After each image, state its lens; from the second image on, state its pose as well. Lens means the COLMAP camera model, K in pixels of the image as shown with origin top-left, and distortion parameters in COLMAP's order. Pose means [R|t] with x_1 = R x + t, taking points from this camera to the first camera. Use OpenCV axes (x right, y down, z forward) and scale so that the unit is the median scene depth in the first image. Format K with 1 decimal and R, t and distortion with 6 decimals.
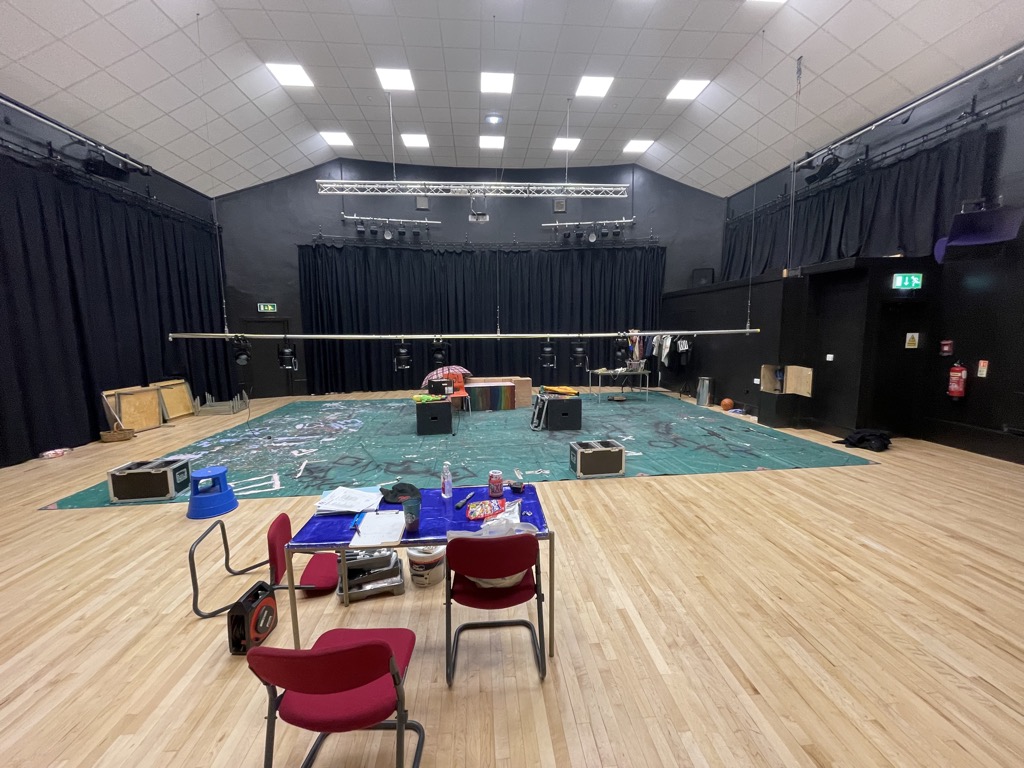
lens RADIAL K [[419.4, 0, 510.8], [0, 419.4, 375.9], [0, 0, 1]] dist [-0.000729, -0.000389]
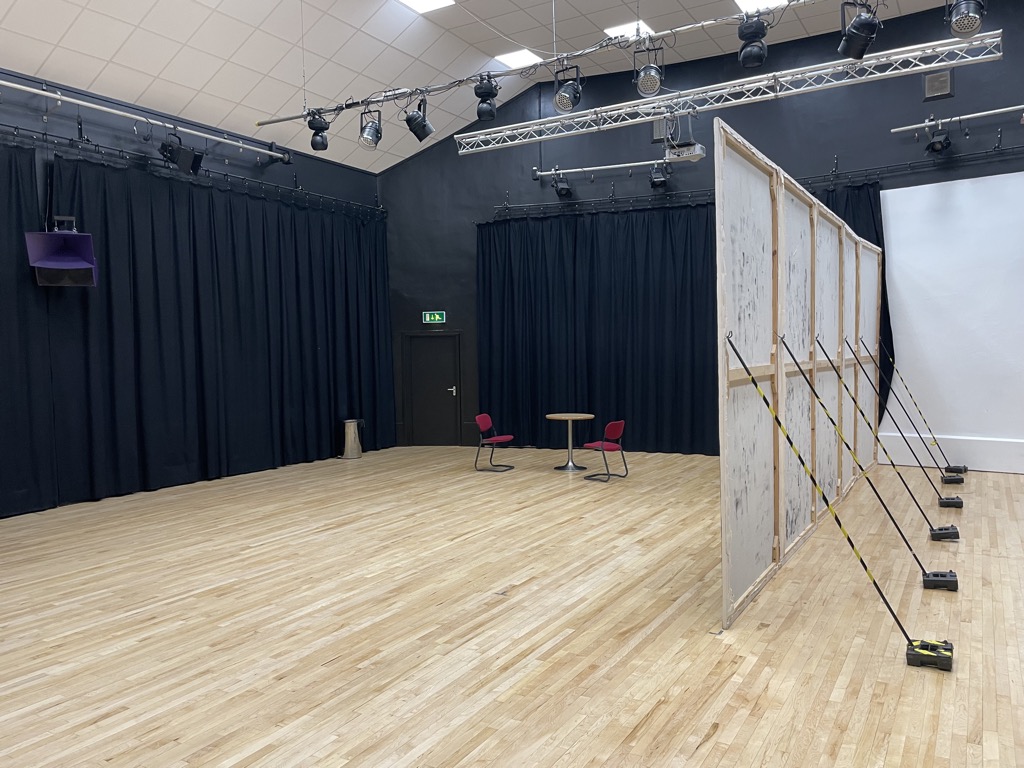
lens RADIAL K [[786.5, 0, 515.1], [0, 786.5, 363.4], [0, 0, 1]] dist [0.074575, -0.076720]
pose [[0.808596, 0.008947, -0.588297, 0.372943], [-0.061909, 0.995628, -0.069950, -0.003236], [0.585099, 0.092982, 0.805614, 0.031671]]
